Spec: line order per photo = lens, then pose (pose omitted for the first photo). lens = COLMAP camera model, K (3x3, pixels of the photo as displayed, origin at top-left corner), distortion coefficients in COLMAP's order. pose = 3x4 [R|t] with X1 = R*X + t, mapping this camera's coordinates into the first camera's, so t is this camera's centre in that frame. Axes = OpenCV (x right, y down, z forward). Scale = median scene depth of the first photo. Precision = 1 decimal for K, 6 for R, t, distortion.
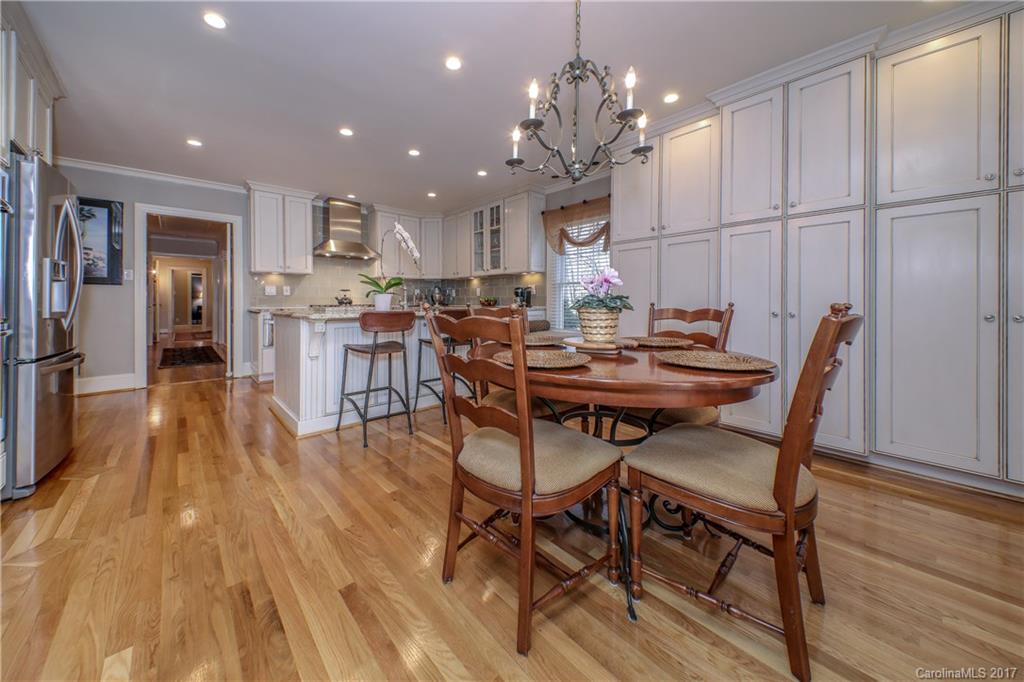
lens RADIAL K [[354.4, 0, 475.0], [0, 354.4, 298.3], [0, 0, 1]] dist [0.005146, -0.000847]
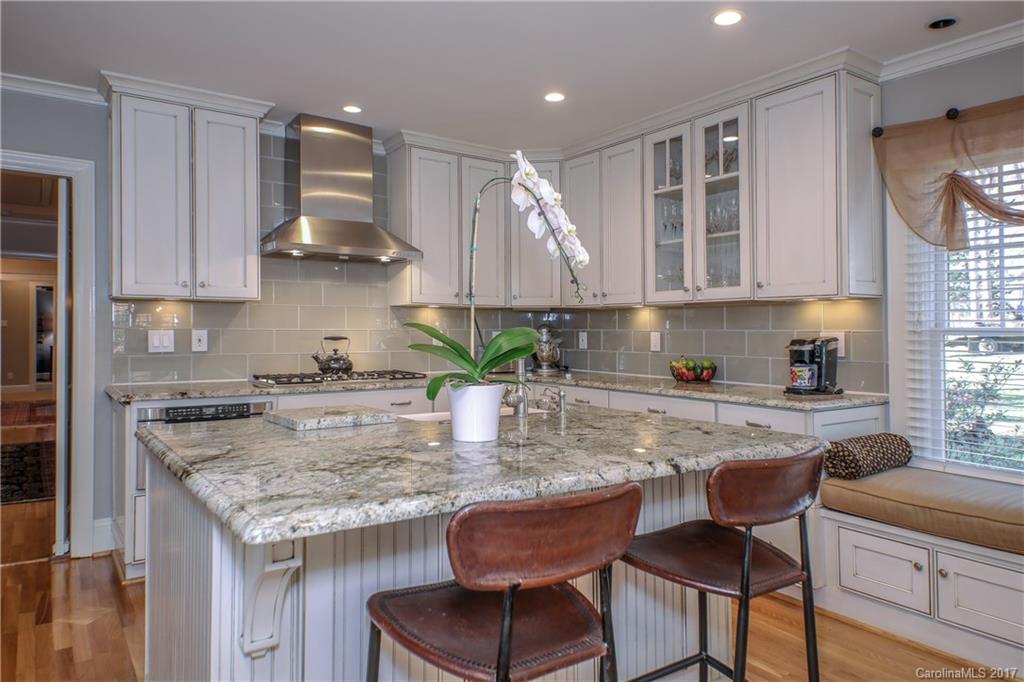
lens RADIAL K [[661.6, 0, 490.1], [0, 661.6, 320.1], [0, 0, 1]] dist [0.019382, -0.002454]
pose [[0.995559, 0.001952, -0.094119, -0.120246], [-0.002928, 0.999943, -0.010226, -0.038121], [0.094094, 0.010456, 0.995508, 0.260405]]
